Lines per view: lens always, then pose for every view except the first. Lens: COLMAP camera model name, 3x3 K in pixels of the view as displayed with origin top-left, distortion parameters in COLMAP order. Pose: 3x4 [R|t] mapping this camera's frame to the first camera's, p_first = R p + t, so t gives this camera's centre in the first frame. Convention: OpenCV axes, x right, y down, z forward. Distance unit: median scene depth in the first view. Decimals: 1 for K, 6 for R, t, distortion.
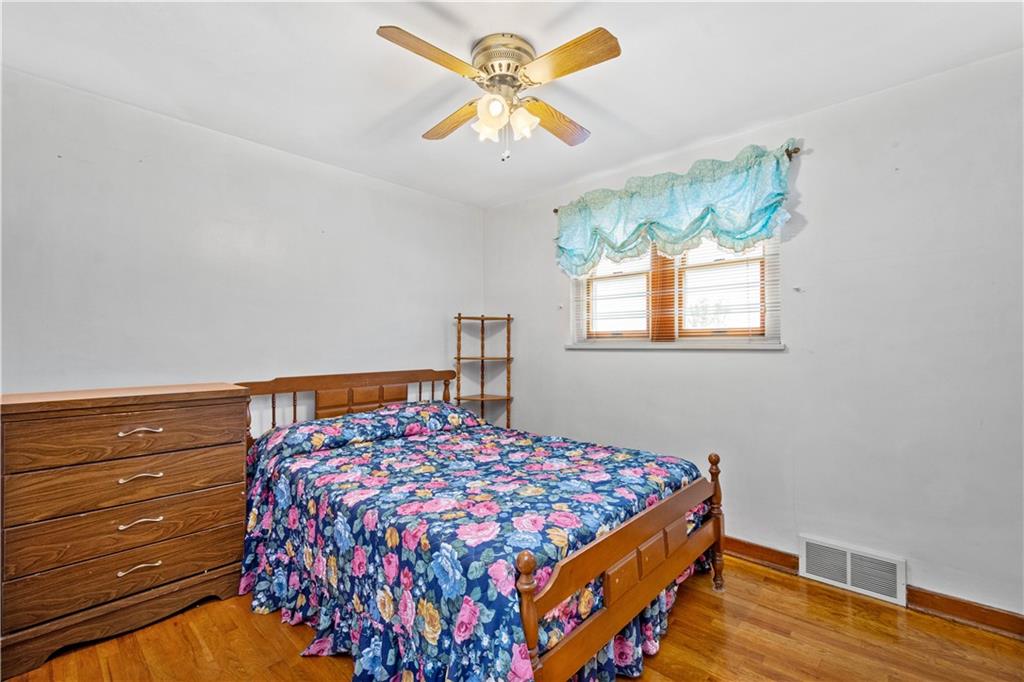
lens RADIAL K [[449.5, 0, 515.5], [0, 449.5, 334.4], [0, 0, 1]] dist [0.000325, 0.000063]
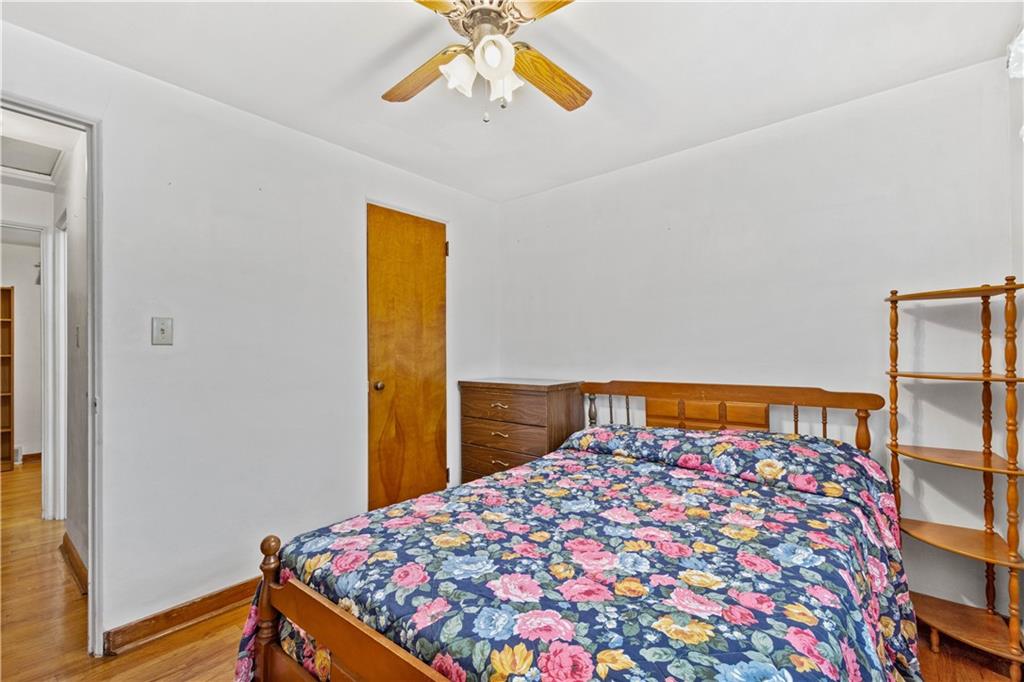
lens RADIAL K [[443.6, 0, 513.2], [0, 443.6, 346.6], [0, 0, 1]] dist [-0.001447, -0.000116]
pose [[0.060181, -0.009523, -0.998142, 0.522769], [0.027472, 0.999592, -0.007880, 0.016549], [0.997809, -0.026947, 0.060418, 0.694377]]
